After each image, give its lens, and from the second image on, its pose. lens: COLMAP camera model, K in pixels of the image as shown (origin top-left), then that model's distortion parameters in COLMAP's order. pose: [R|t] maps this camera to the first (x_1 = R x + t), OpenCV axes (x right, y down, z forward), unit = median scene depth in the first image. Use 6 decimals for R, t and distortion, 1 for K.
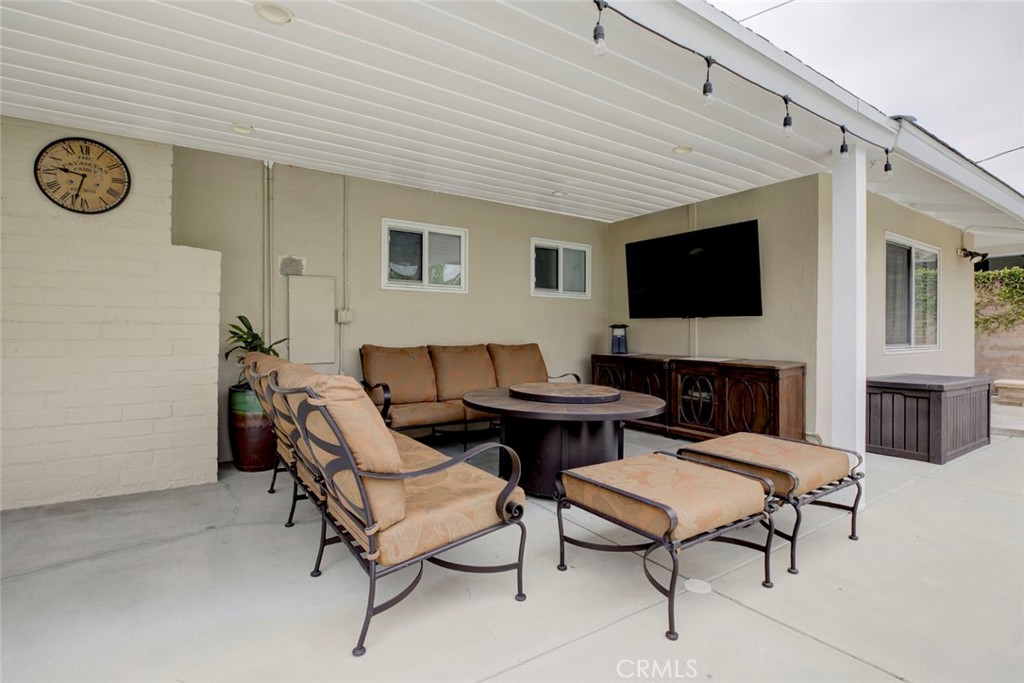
lens RADIAL K [[494.8, 0, 512.1], [0, 494.8, 334.8], [0, 0, 1]] dist [-0.000171, -0.000049]
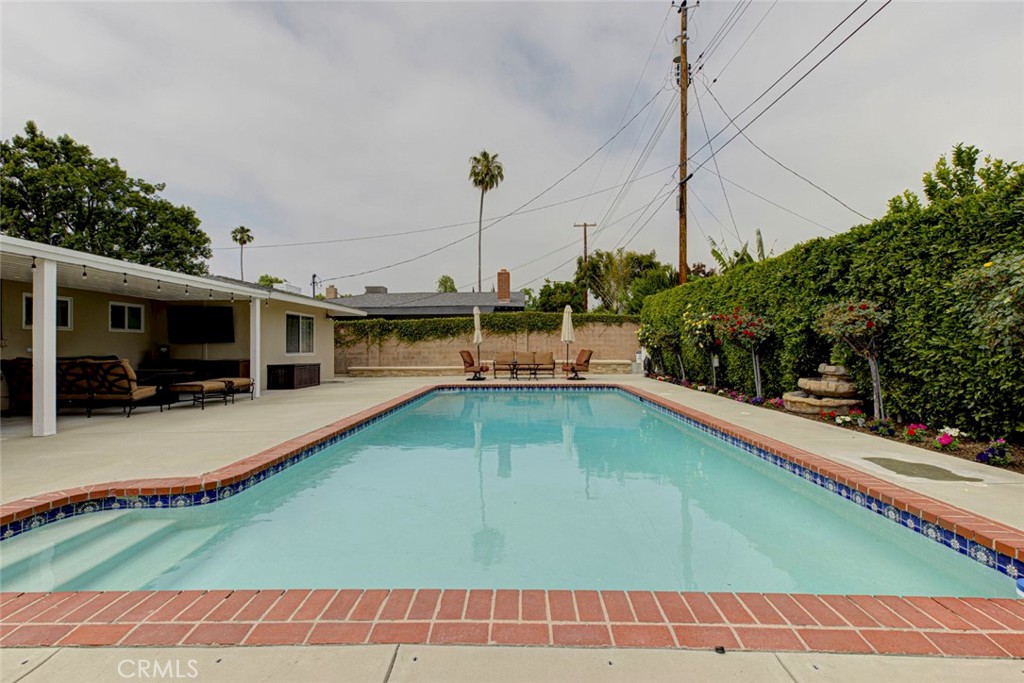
lens RADIAL K [[463.2, 0, 521.6], [0, 463.2, 341.9], [0, 0, 1]] dist [0.002553, -0.002102]
pose [[0.573865, -0.000067, 0.818950, -0.535617], [0.012309, 0.999888, -0.008544, -0.001910], [-0.818857, 0.014984, 0.573801, -1.406174]]
